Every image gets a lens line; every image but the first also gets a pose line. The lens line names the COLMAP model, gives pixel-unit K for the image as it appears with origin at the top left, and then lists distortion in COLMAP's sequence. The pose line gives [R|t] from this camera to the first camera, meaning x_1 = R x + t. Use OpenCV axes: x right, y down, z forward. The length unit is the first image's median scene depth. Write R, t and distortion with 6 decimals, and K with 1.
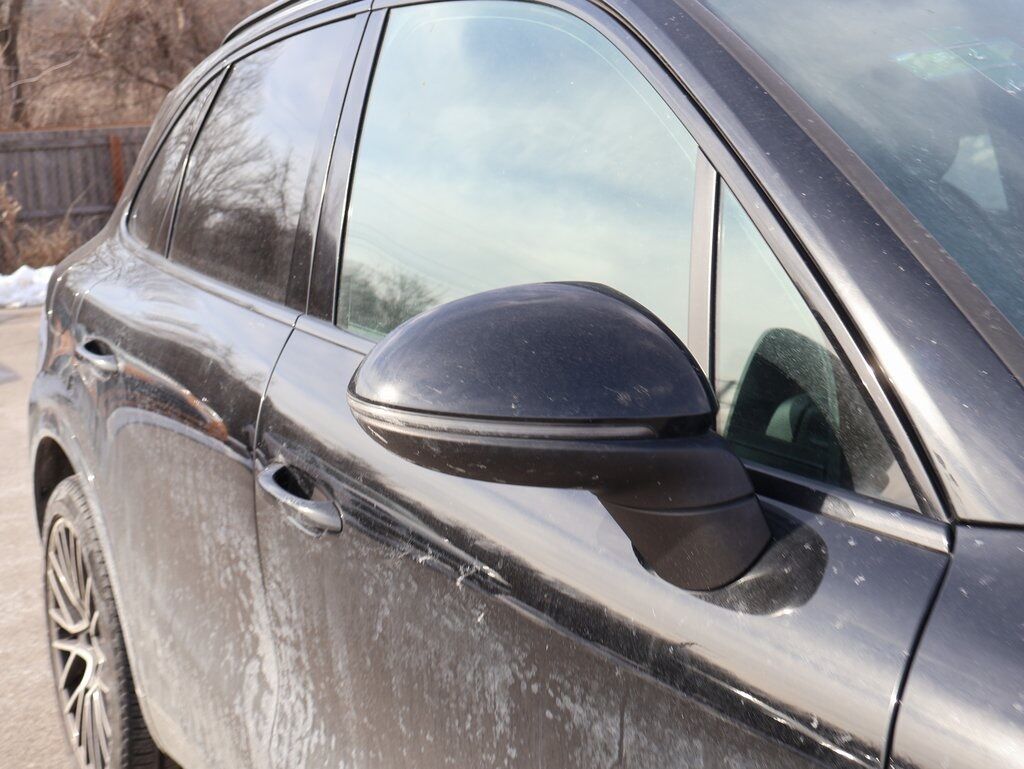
lens RADIAL K [[1230.1, 0, 511.1], [0, 1230.1, 384.6], [0, 0, 1]] dist [0.020379, 0.000000]
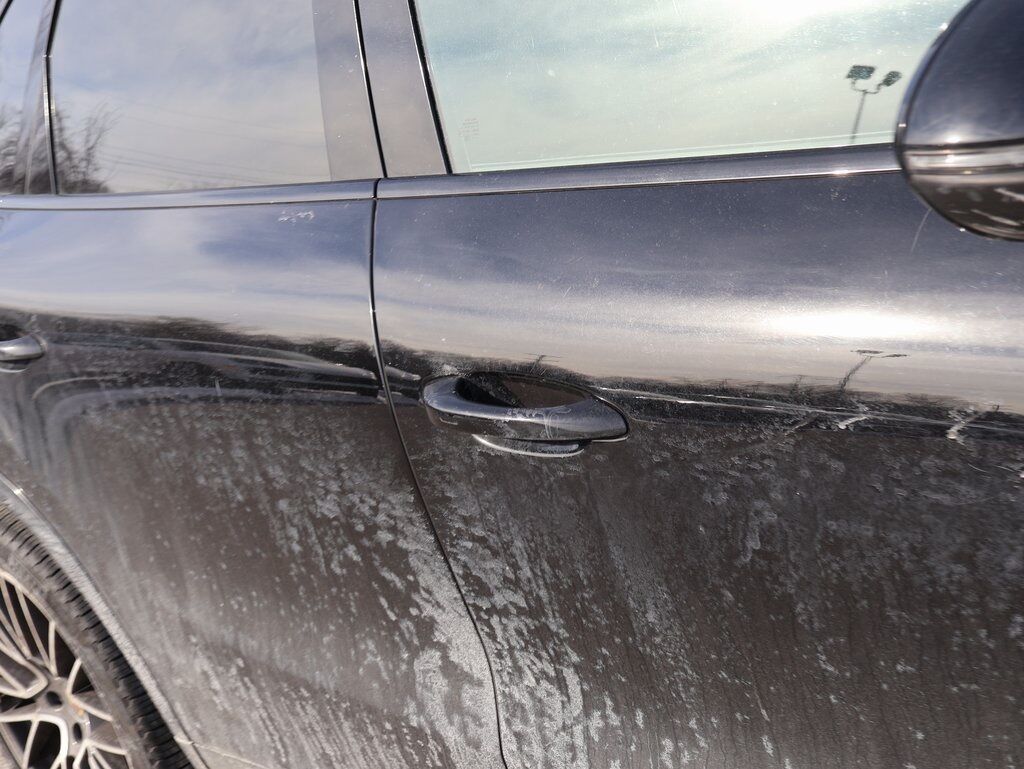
lens RADIAL K [[1230.1, 0, 515.0], [0, 1230.1, 384.5], [0, 0, 1]] dist [0.020379, 0.000000]
pose [[0.942442, -0.272710, 0.193474, -0.274379], [0.256068, 0.960735, 0.106854, 0.001839], [-0.215018, -0.051161, 0.975269, 0.283643]]
